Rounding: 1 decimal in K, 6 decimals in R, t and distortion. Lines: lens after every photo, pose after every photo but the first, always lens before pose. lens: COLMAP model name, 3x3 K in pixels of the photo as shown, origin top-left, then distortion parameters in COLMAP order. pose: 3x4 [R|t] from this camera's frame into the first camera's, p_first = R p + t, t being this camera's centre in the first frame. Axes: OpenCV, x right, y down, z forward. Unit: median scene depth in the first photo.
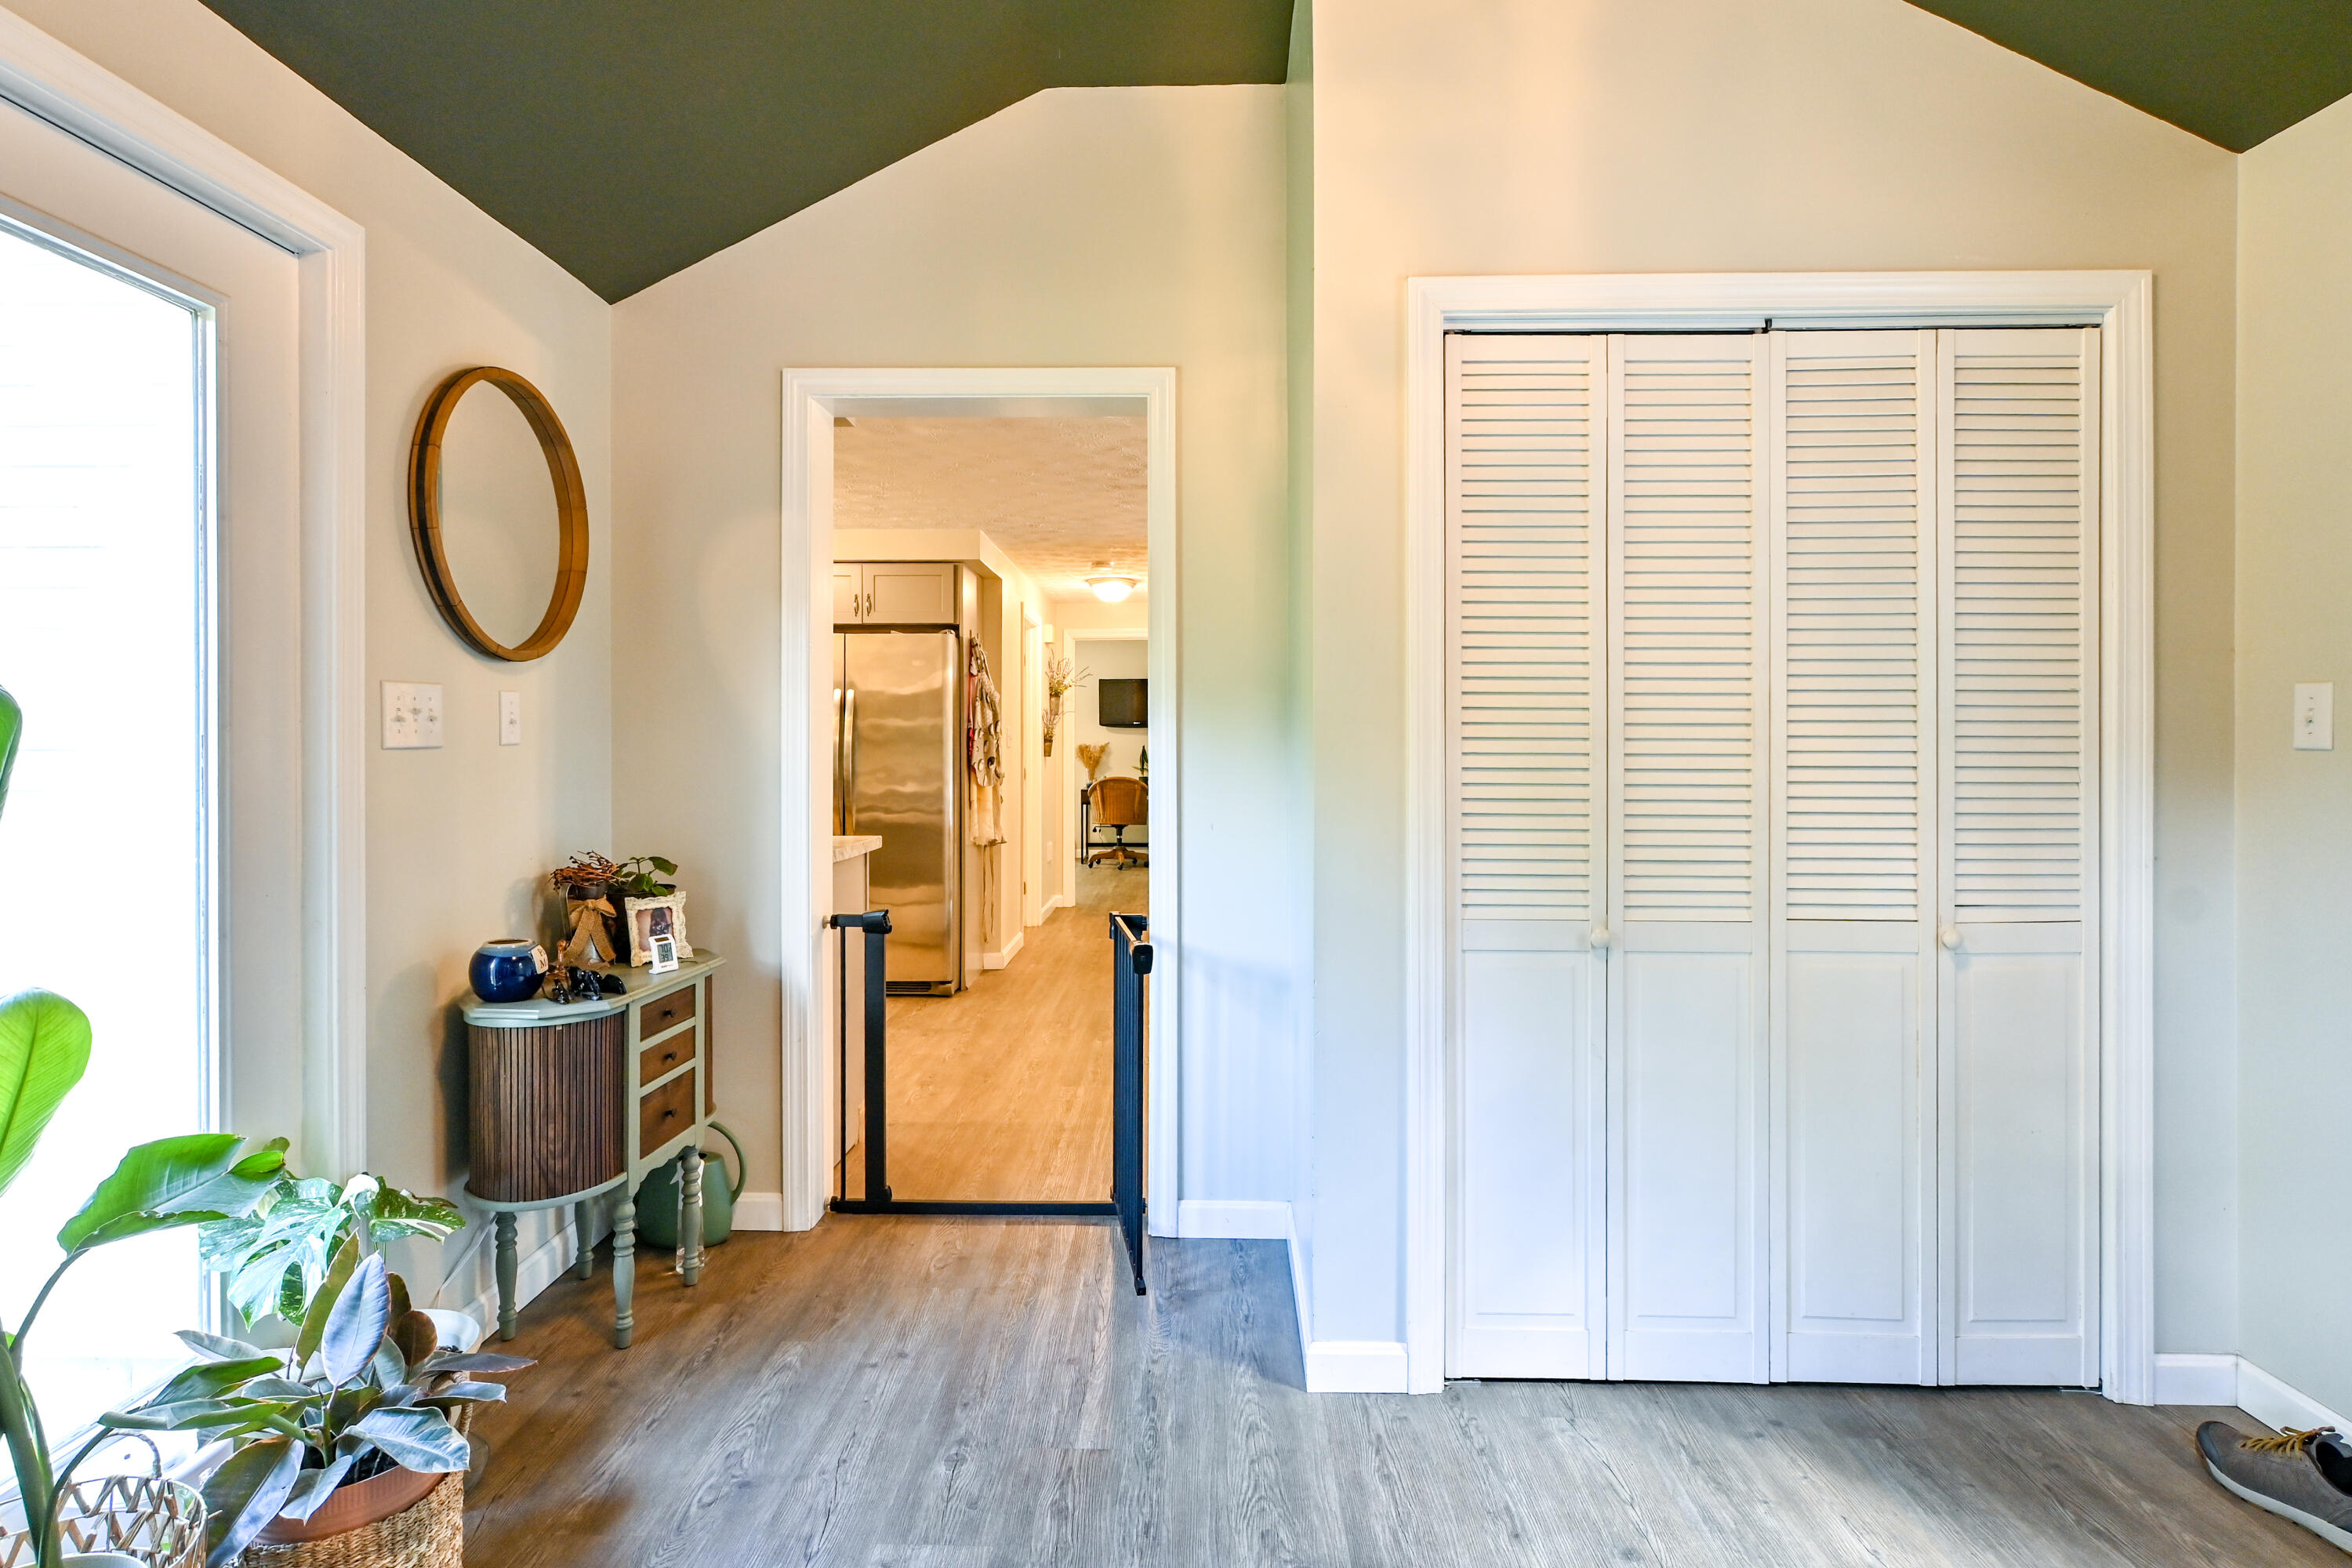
lens RADIAL K [[1185.0, 0, 1149.6], [0, 1185.0, 742.3], [0, 0, 1]] dist [-0.002825, 0.002630]
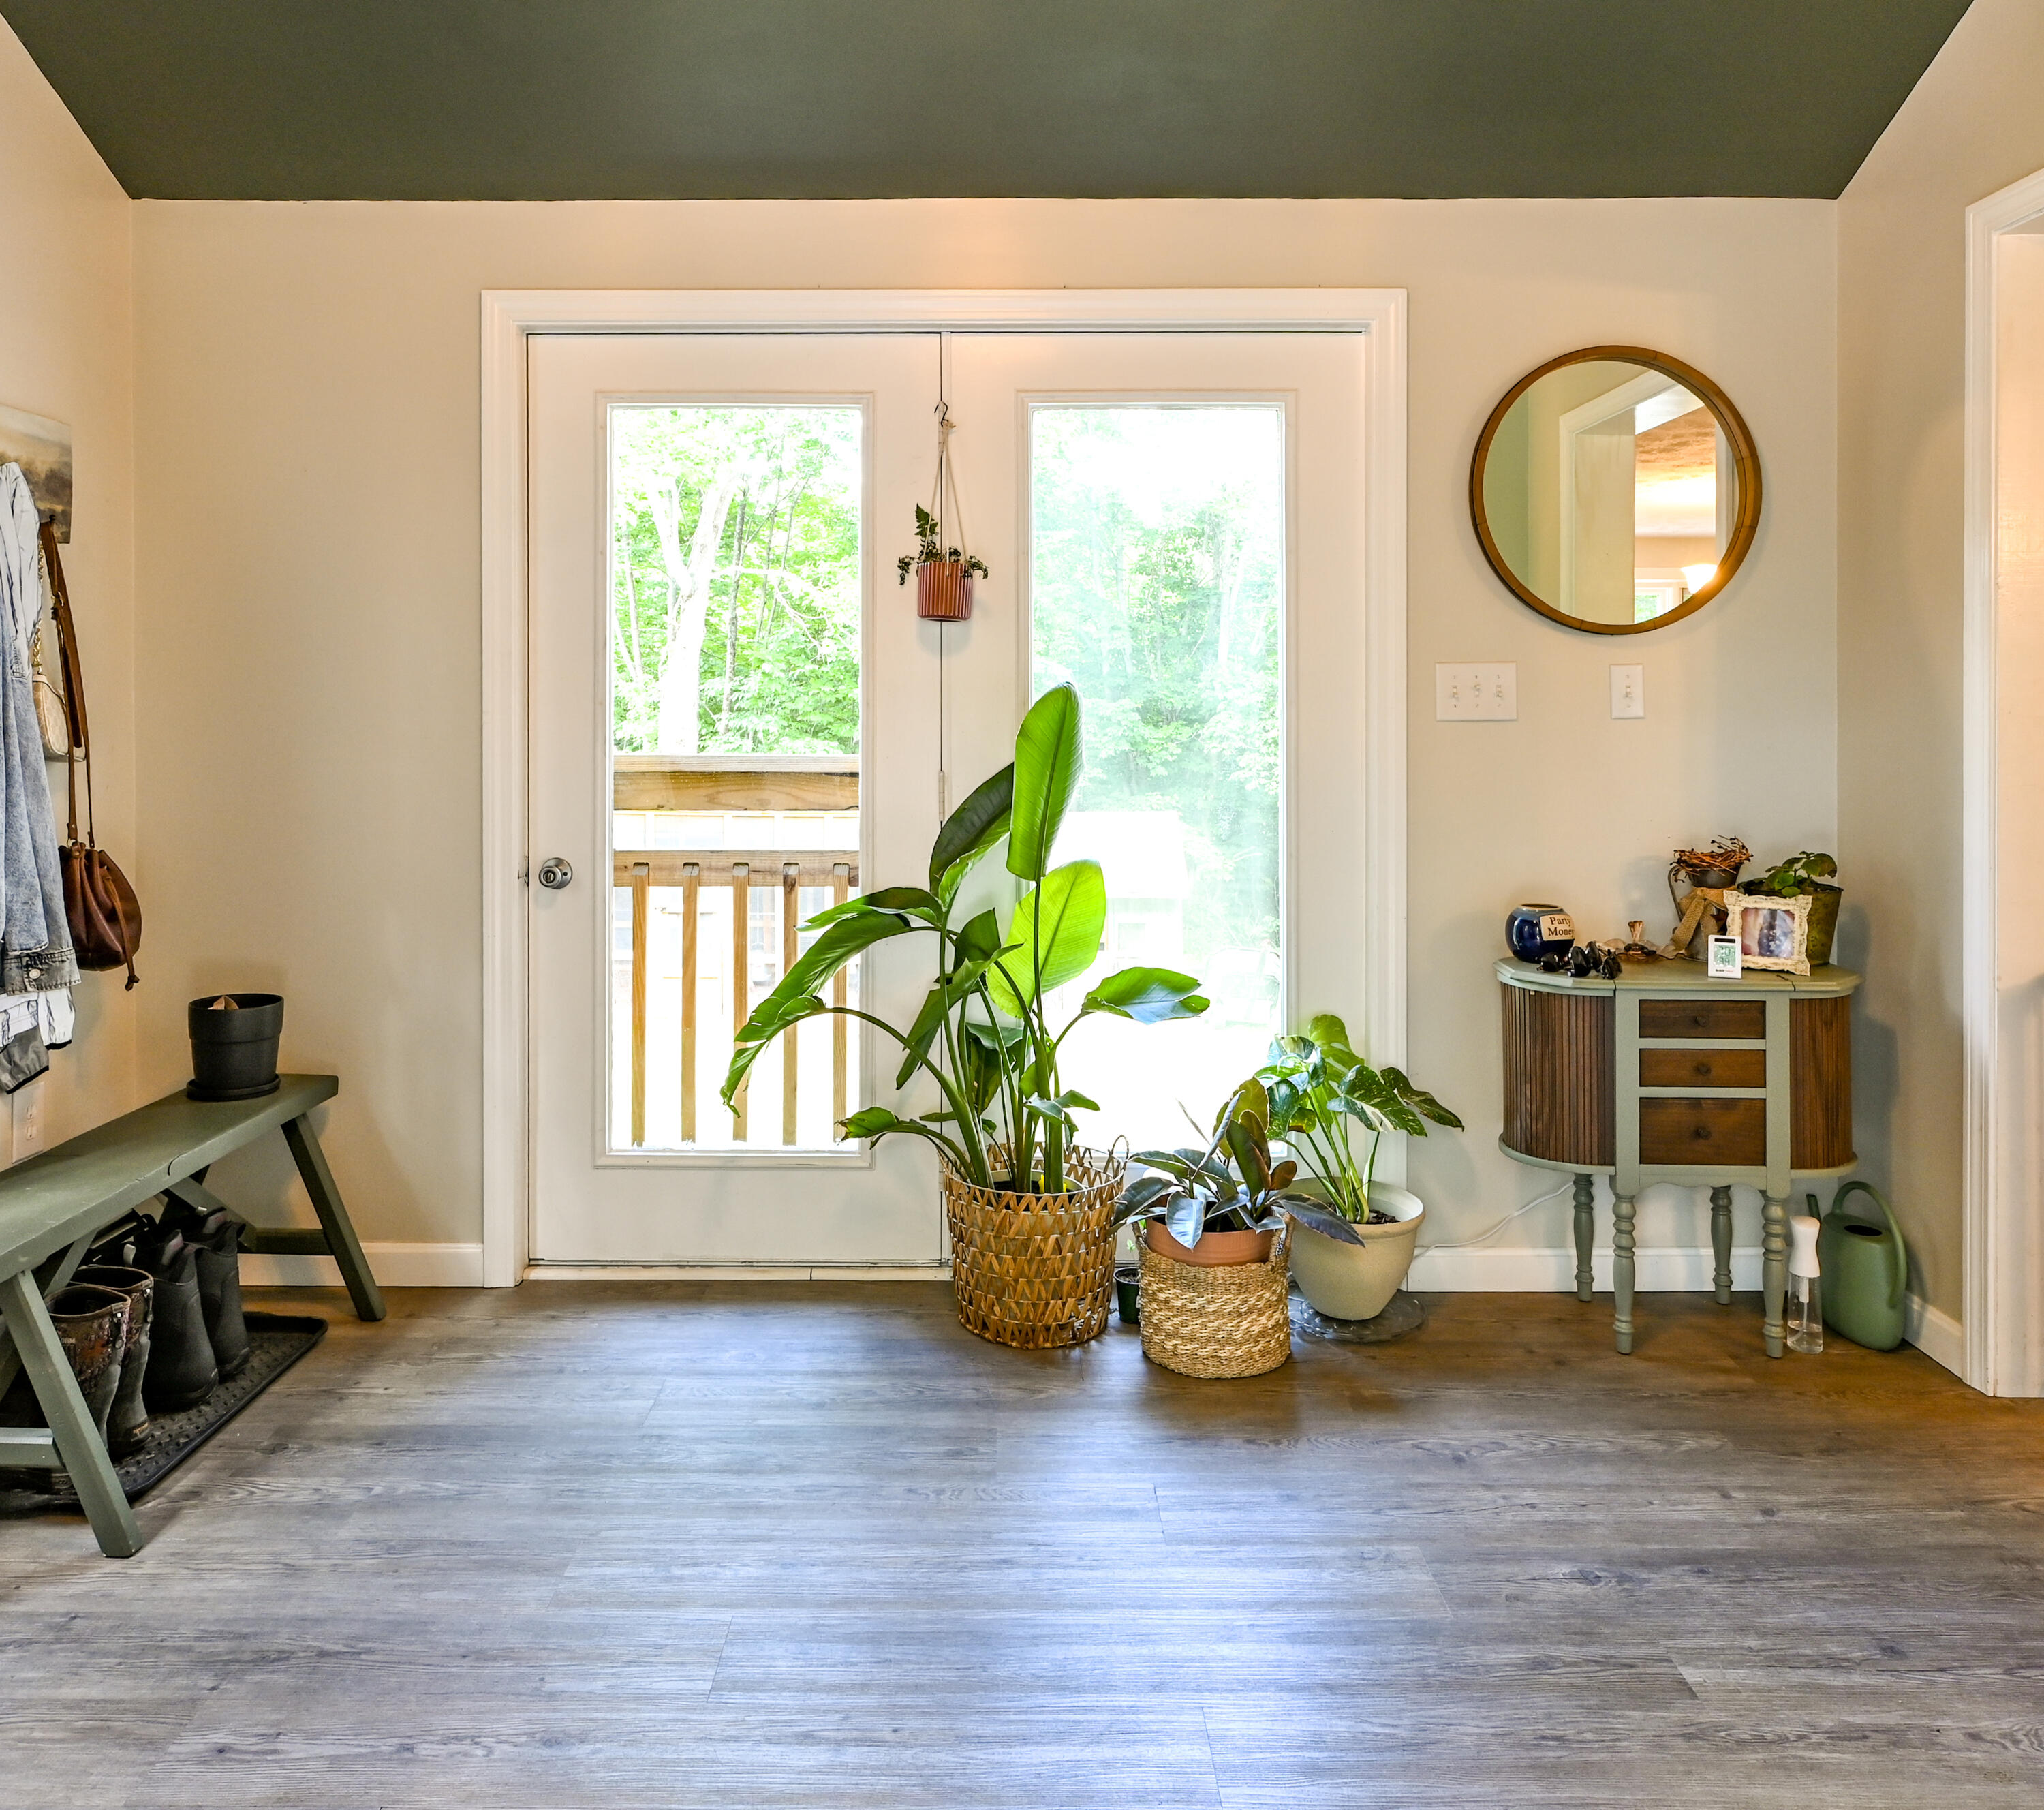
lens RADIAL K [[1447.4, 0, 1031.5], [0, 1447.4, 729.5], [0, 0, 1]] dist [0.005762, -0.008577]
pose [[0.074319, 0.015381, -0.997116, 0.667076], [-0.003040, 0.999880, 0.015197, -0.005549], [0.997230, 0.001901, 0.074357, 0.434484]]
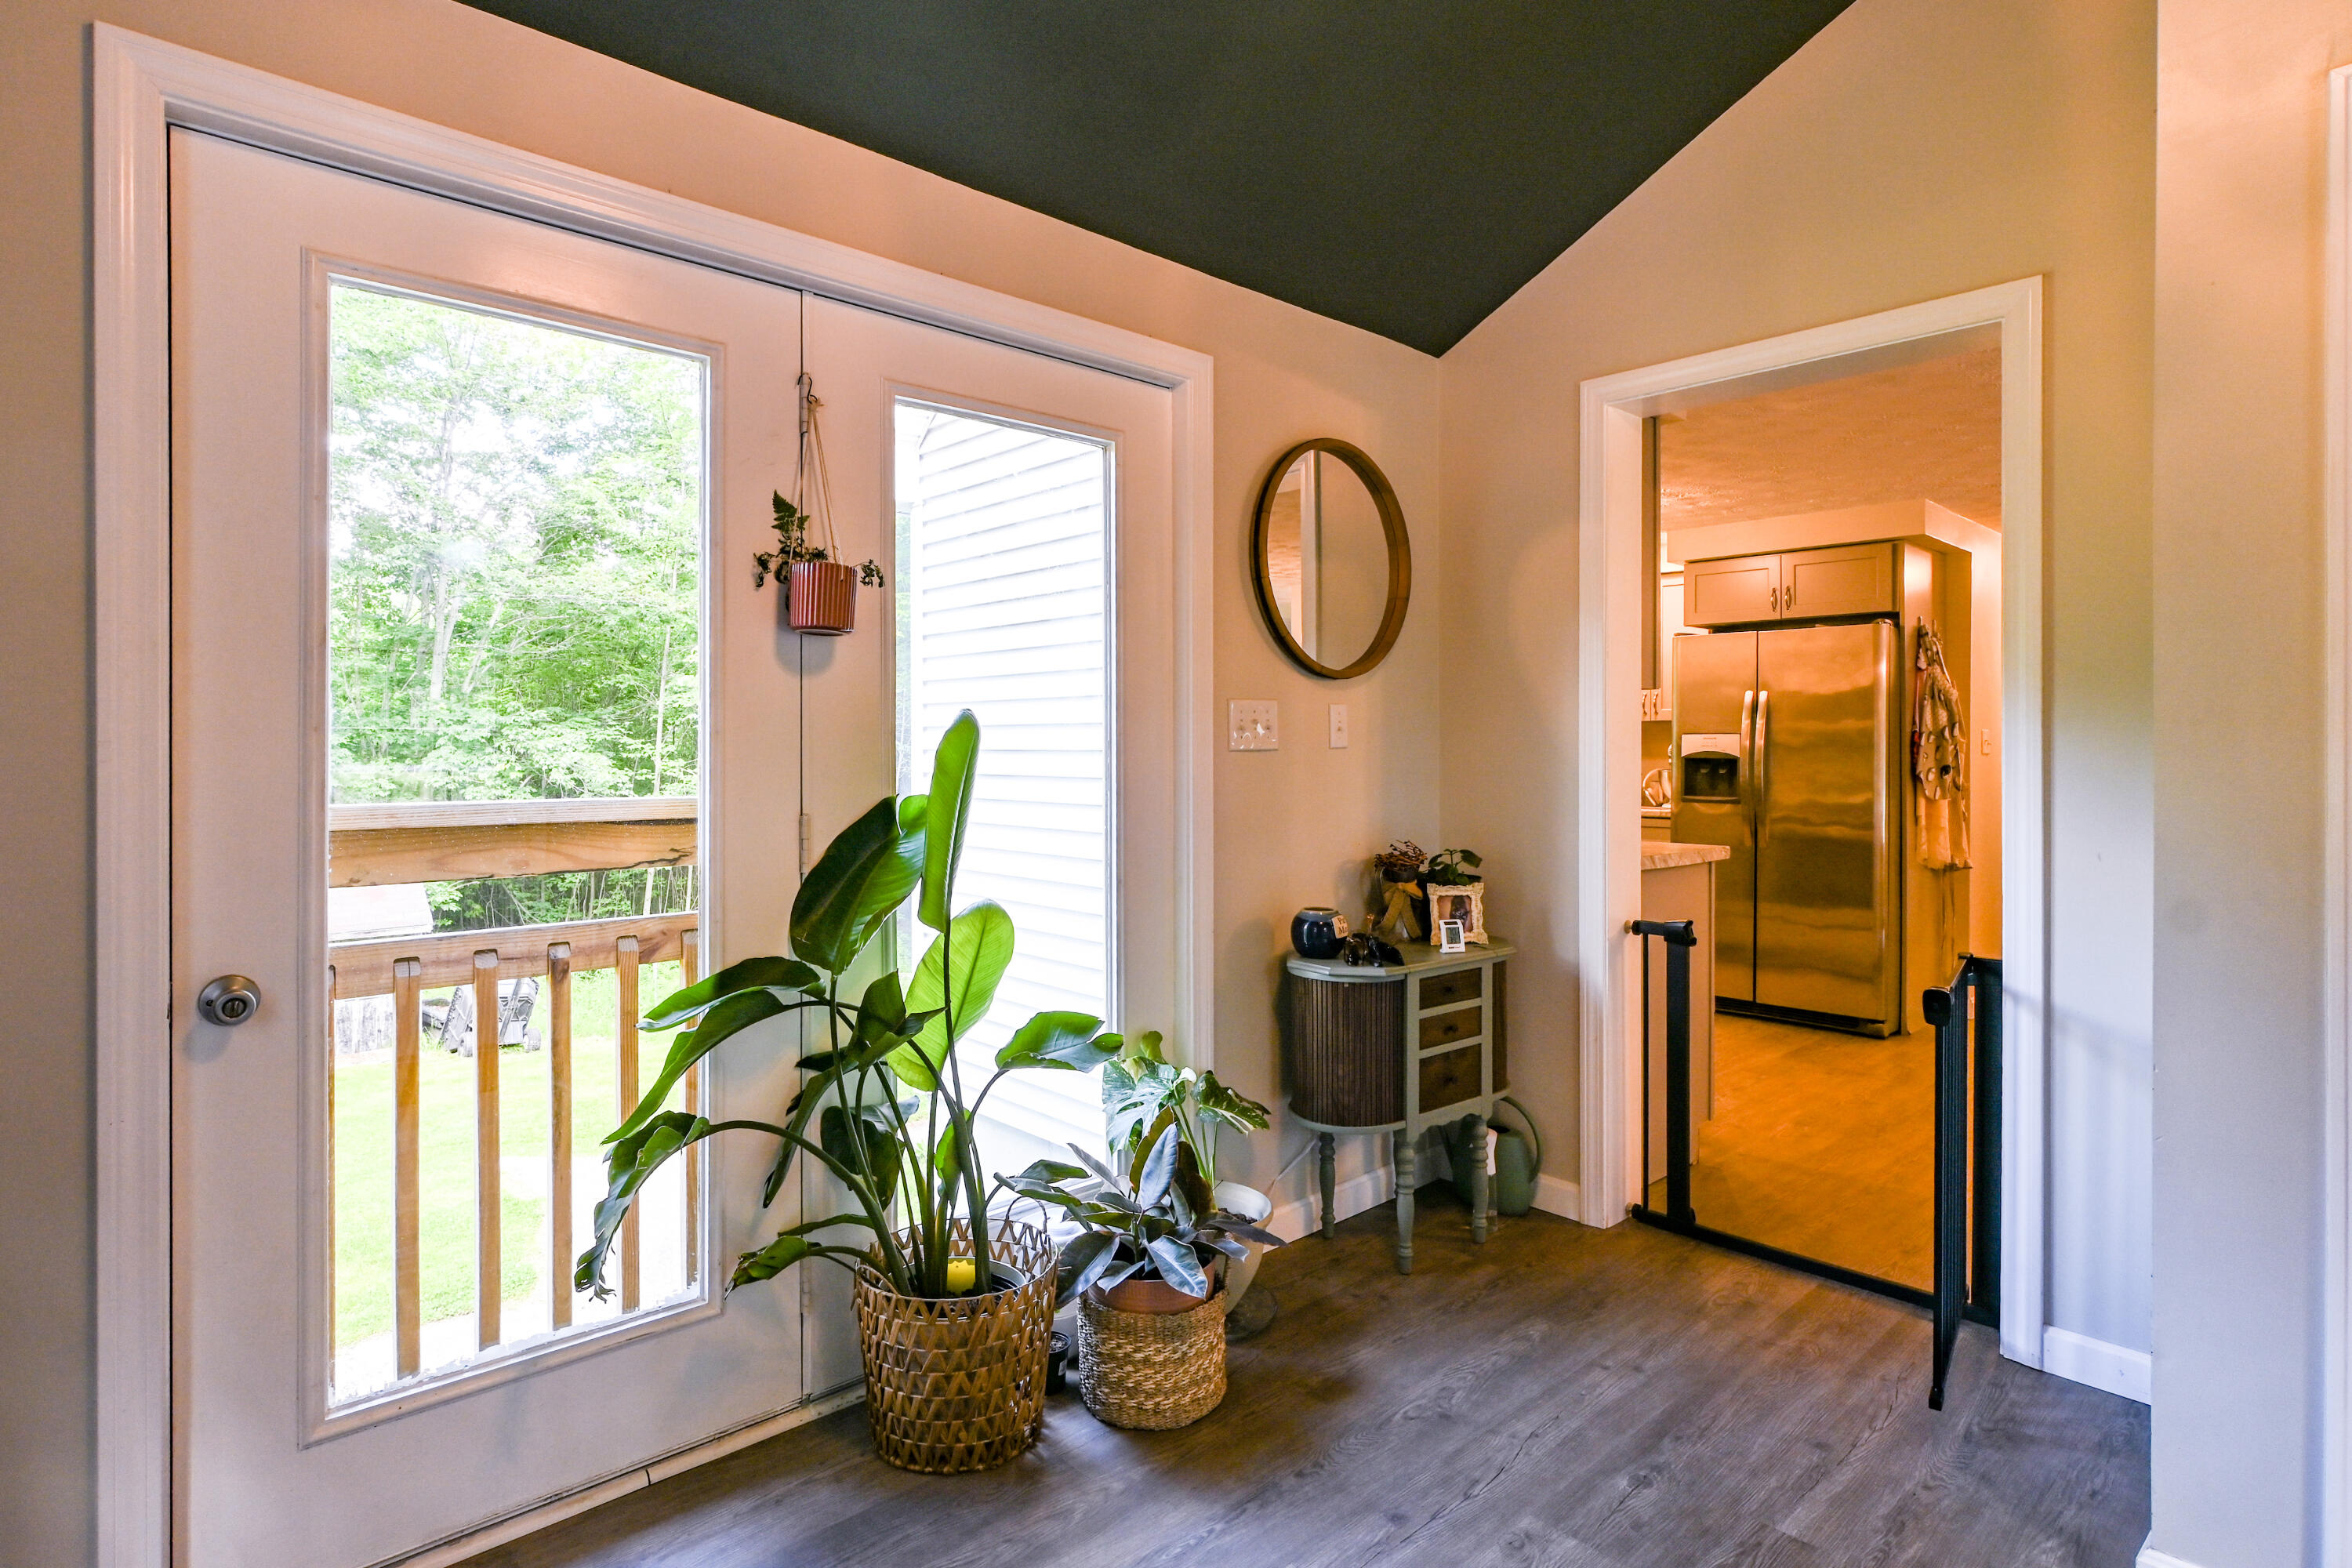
lens RADIAL K [[1185.0, 0, 1173.1], [0, 1185.0, 752.0], [0, 0, 1]] dist [-0.002825, 0.002630]
pose [[0.705671, 0.005602, -0.708518, 0.206305], [-0.002667, 0.999983, 0.005250, 0.000006], [0.708535, -0.001815, 0.705674, 0.030786]]
